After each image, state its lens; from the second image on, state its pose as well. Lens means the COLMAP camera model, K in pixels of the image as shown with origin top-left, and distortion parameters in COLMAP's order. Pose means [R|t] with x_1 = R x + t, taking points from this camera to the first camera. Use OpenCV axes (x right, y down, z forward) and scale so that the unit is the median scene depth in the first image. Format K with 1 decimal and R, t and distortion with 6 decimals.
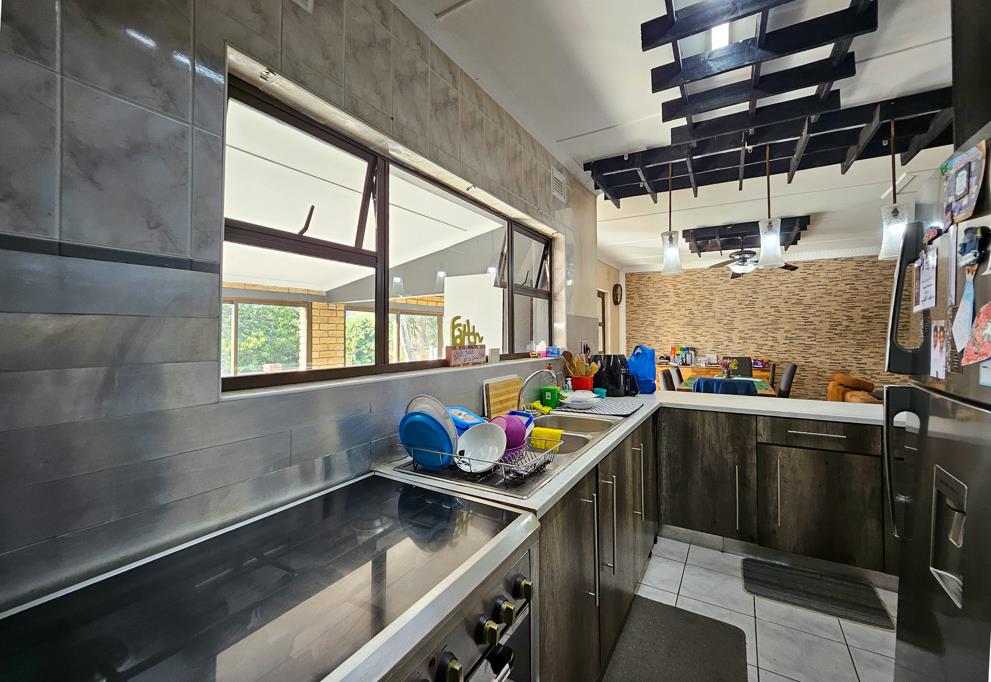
lens RADIAL K [[418.4, 0, 496.7], [0, 418.4, 329.7], [0, 0, 1]] dist [-0.000790, -0.000327]
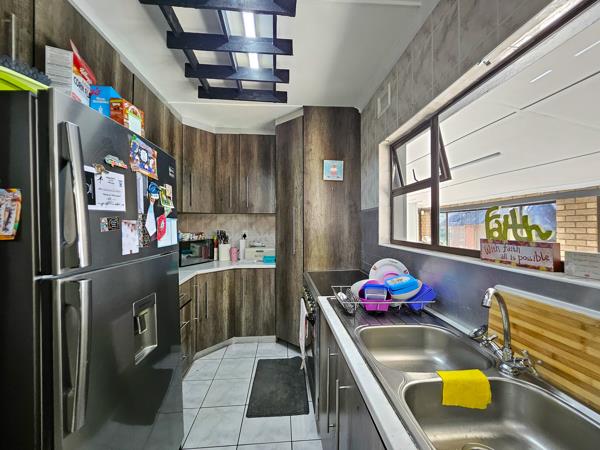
lens RADIAL K [[249.2, 0, 302.2], [0, 249.2, 220.9], [0, 0, 1]] dist [0.000737, 0.000138]
pose [[-0.821692, -0.004434, -0.569915, 0.505325], [0.013826, 0.999520, -0.027710, 0.006804], [0.569764, -0.030648, -0.821236, 1.086955]]
